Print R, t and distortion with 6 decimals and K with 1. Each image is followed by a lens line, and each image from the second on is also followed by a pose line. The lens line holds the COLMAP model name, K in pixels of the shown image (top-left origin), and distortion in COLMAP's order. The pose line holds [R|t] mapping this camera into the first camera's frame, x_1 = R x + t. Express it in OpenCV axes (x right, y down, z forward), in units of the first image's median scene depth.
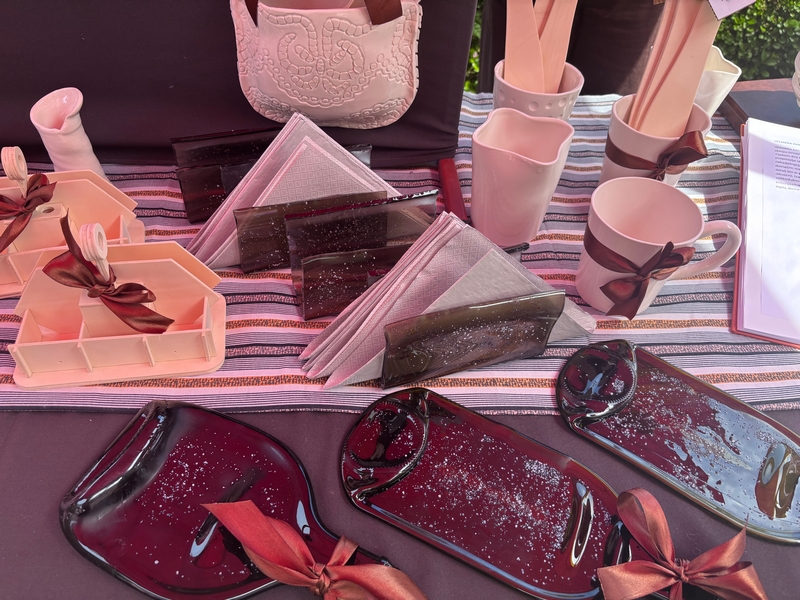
lens RADIAL K [[605.7, 0, 402.0], [0, 605.7, 296.8], [0, 0, 1]] dist [0.046127, -0.053380]
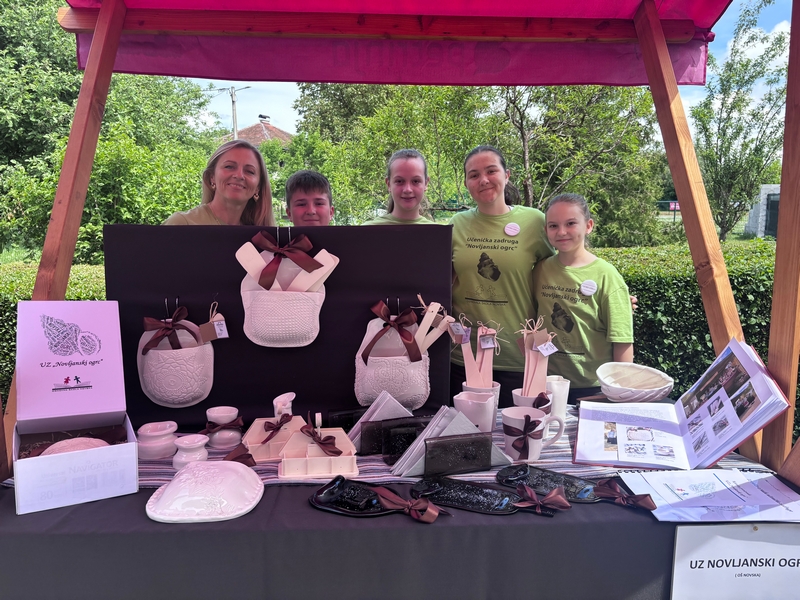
lens RADIAL K [[605.7, 0, 404.6], [0, 605.7, 293.8], [0, 0, 1]] dist [0.046127, -0.053380]
pose [[0.998863, -0.046501, 0.010551, -0.104289], [0.042017, 0.753735, -0.655834, 1.192658], [0.022545, 0.655532, 0.754831, -1.332063]]
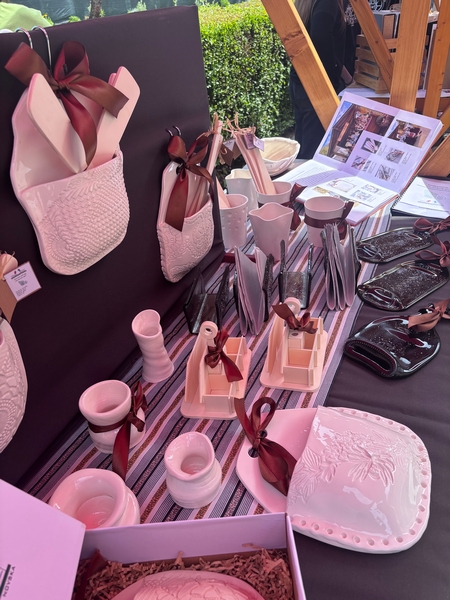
lens RADIAL K [[454.3, 0, 224.3], [0, 454.3, 298.6], [0, 0, 1]] dist [0.046127, -0.053380]
pose [[0.432129, -0.559213, 0.707493, -1.565534], [0.720031, 0.686303, 0.102677, -0.403490], [-0.542973, 0.465047, 0.699222, 0.001713]]
